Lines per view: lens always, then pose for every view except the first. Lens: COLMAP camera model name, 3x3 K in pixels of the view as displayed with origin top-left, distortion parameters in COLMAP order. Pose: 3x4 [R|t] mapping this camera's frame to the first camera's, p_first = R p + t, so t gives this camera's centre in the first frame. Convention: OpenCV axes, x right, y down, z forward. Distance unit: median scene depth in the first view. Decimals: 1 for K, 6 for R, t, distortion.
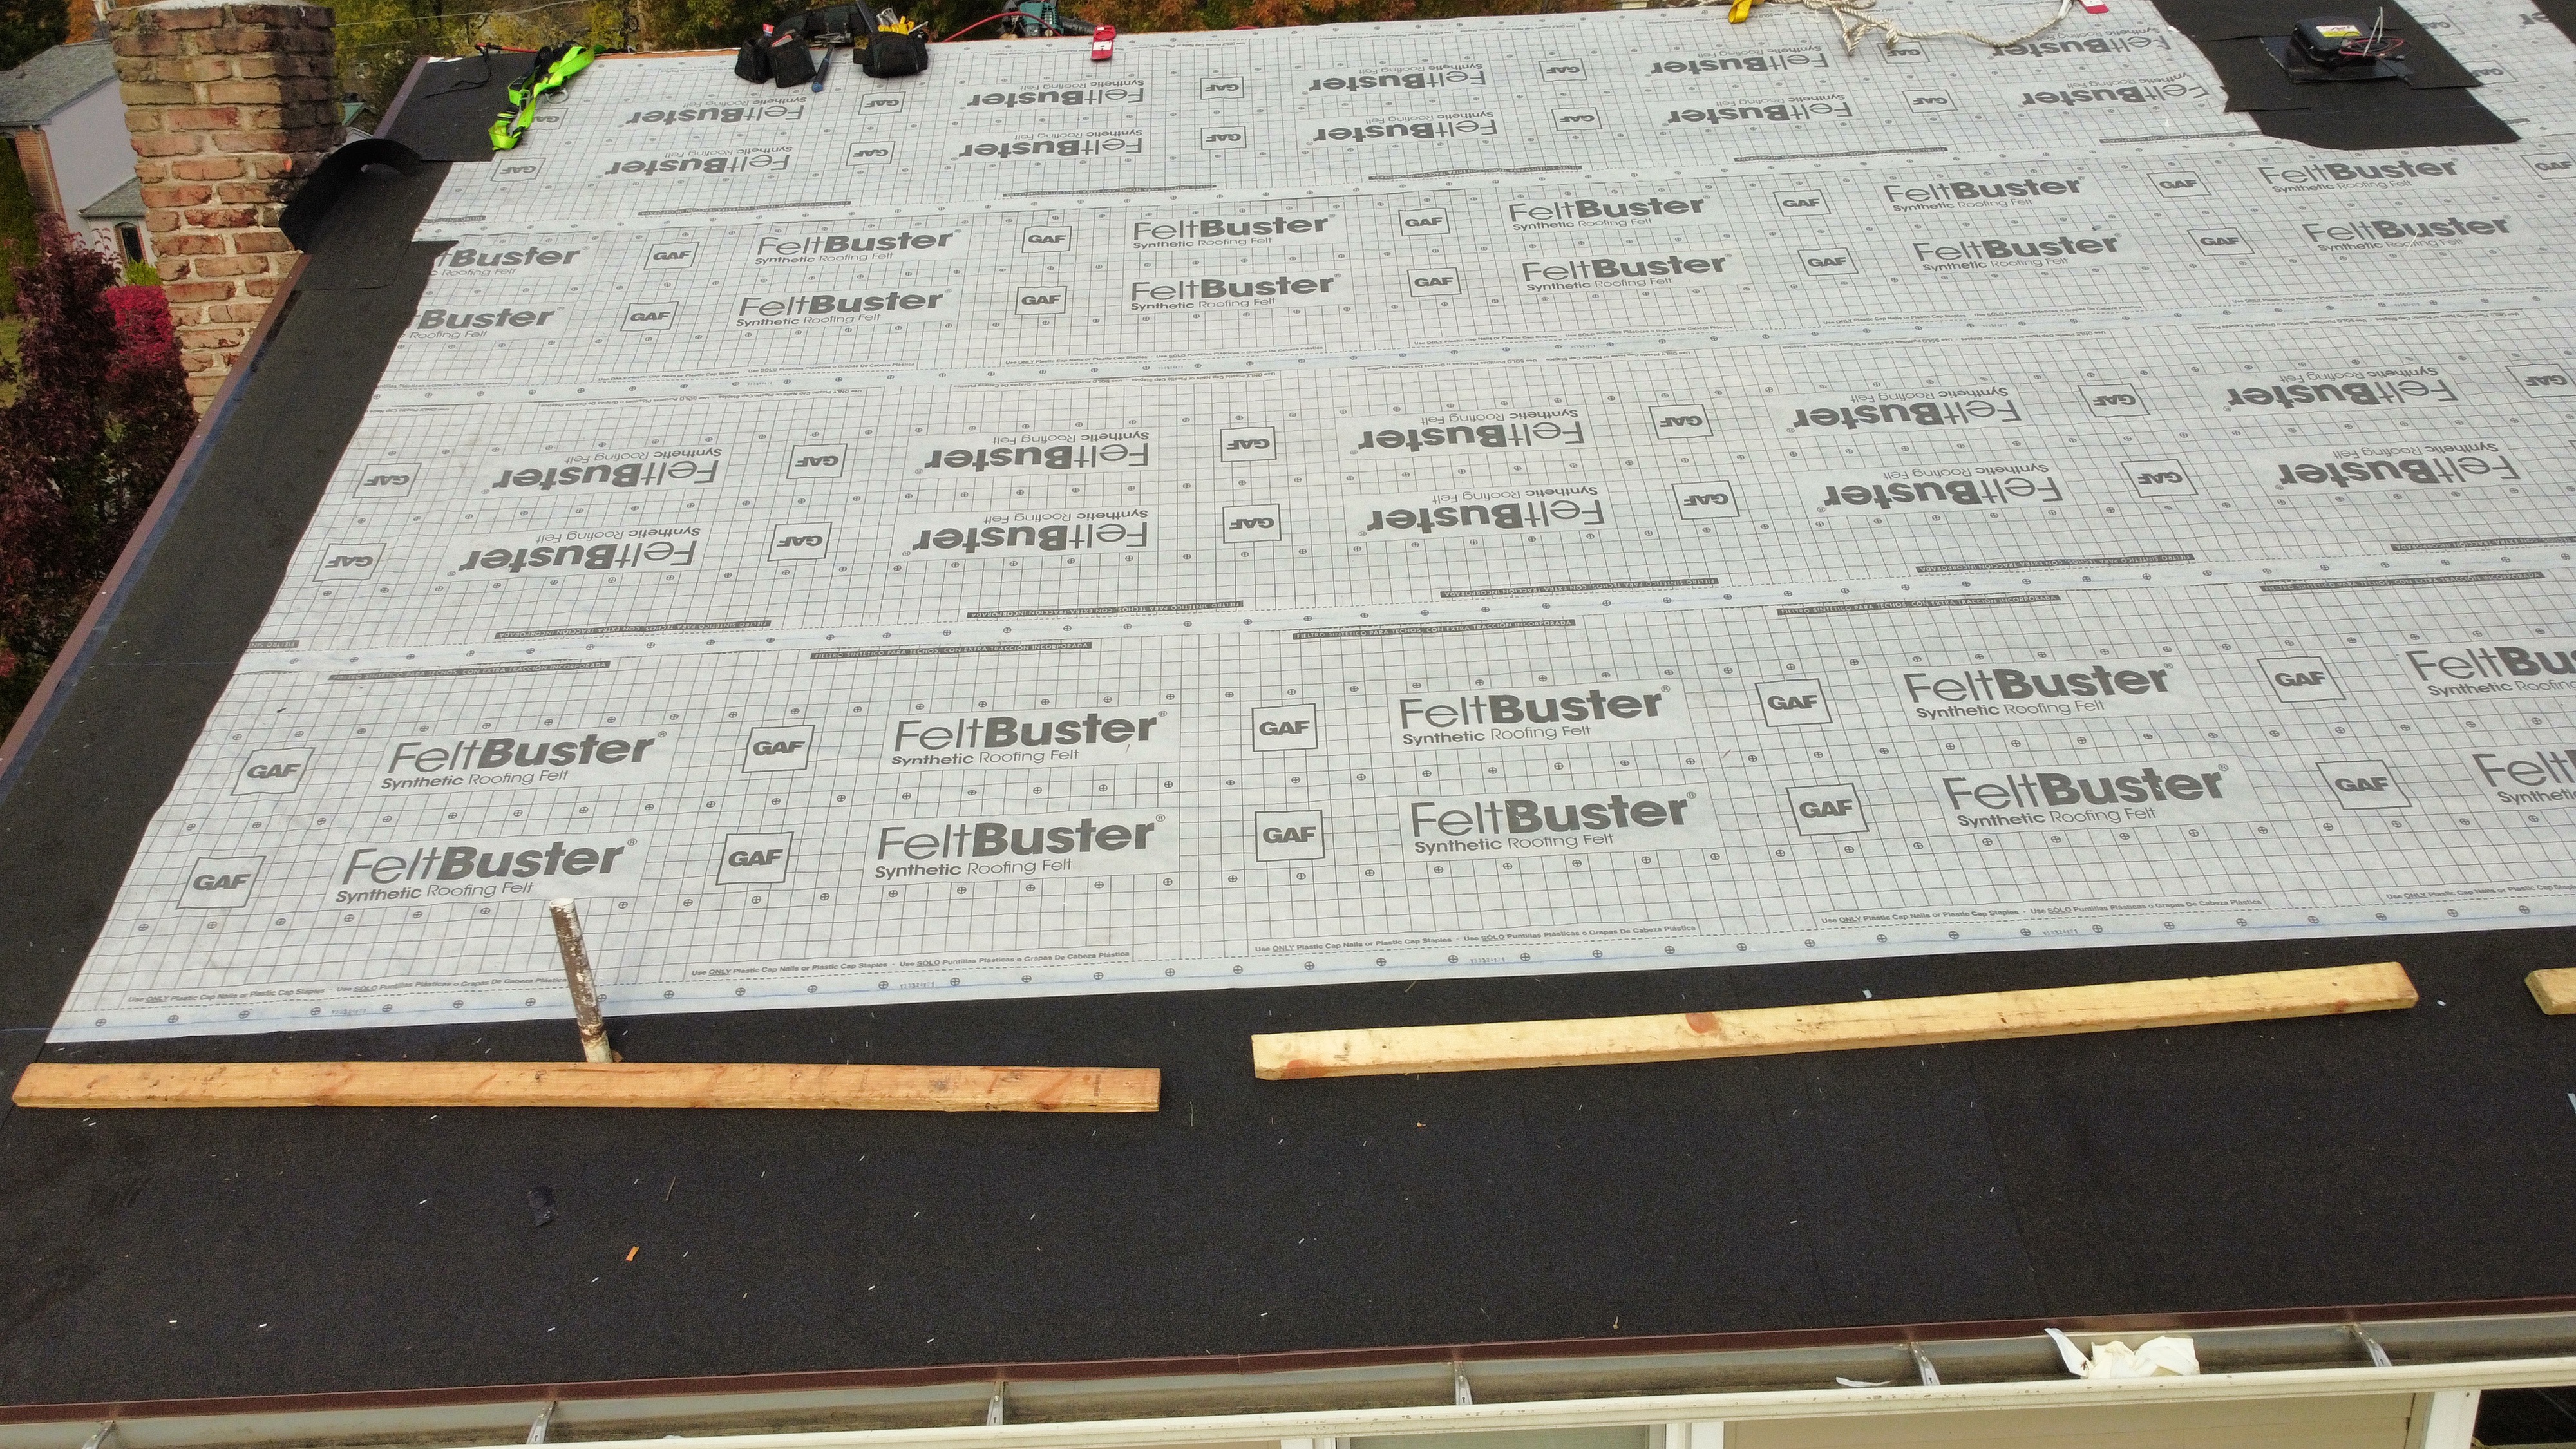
lens RADIAL K [[1918.5, 0, 1284.9], [0, 1918.5, 729.9], [0, 0, 1]] dist [-0.007374, 0.004996]
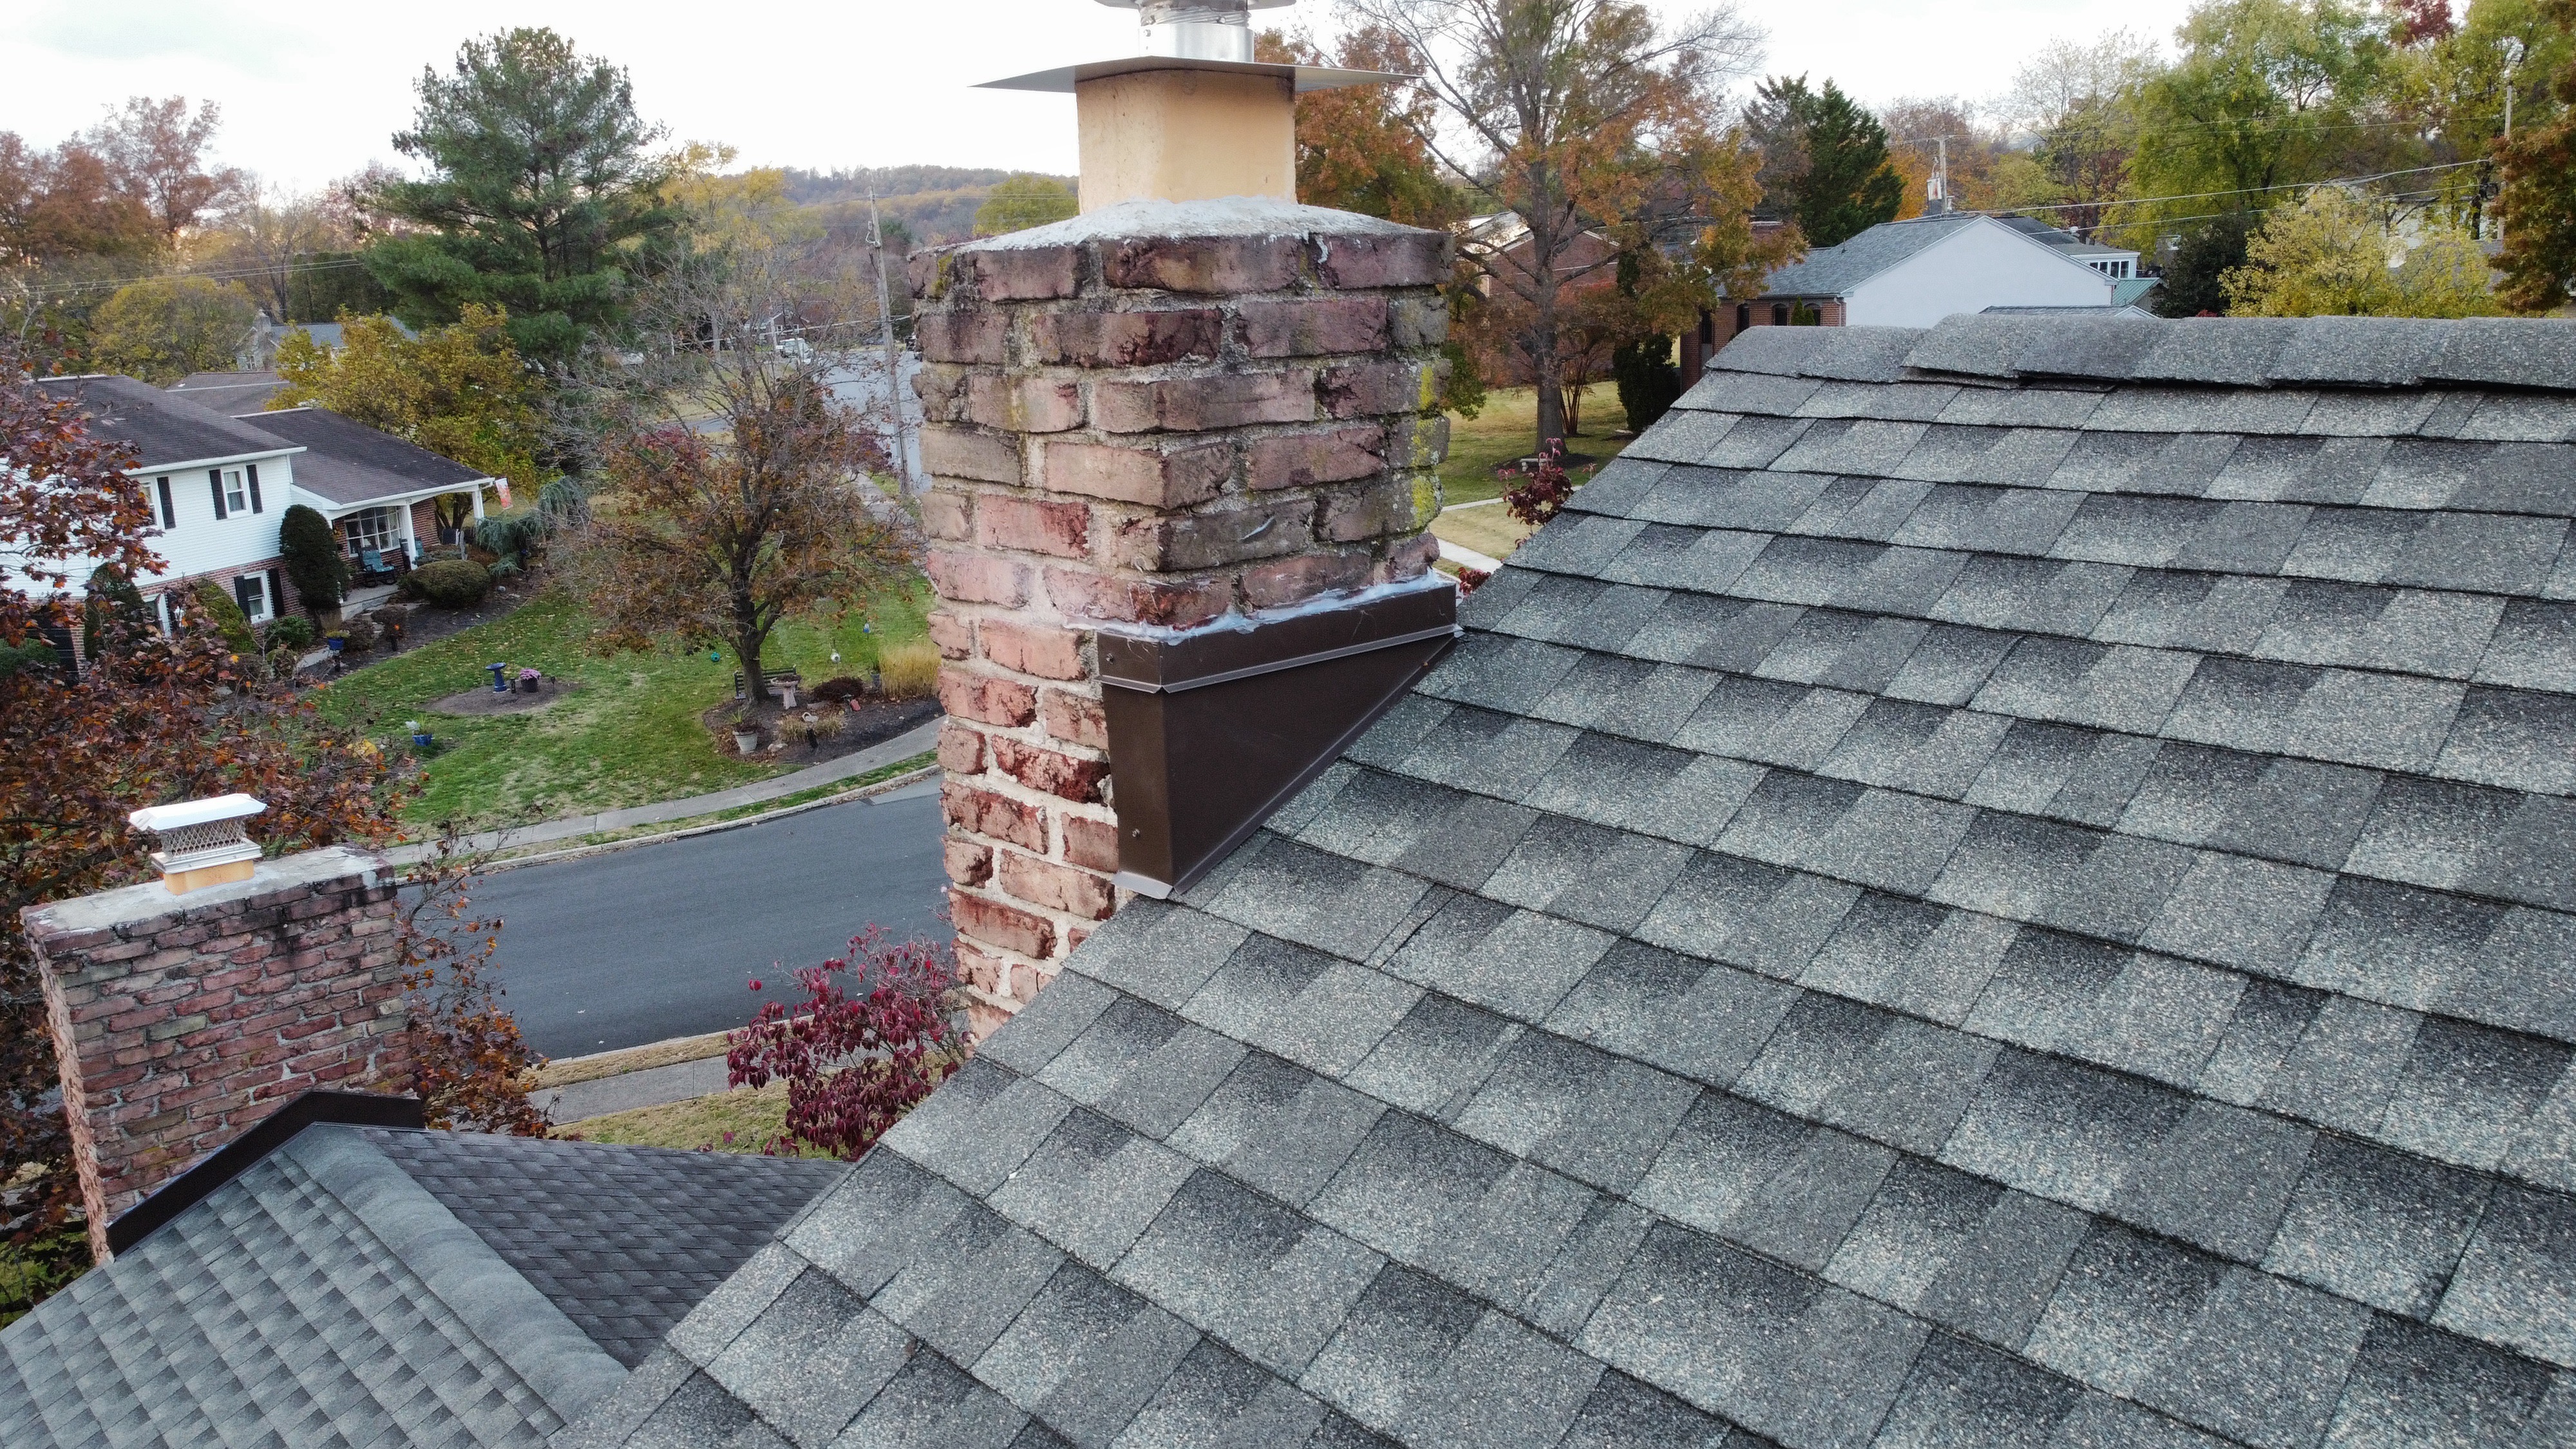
lens RADIAL K [[1936.5, 0, 1302.7], [0, 1936.5, 697.4], [0, 0, 1]] dist [0.002403, 0.007619]
pose [[0.661782, 0.168020, -0.730626, -0.238662], [-0.239714, 0.970824, 0.006131, -0.296715], [0.710340, 0.171084, 0.682750, 0.769002]]
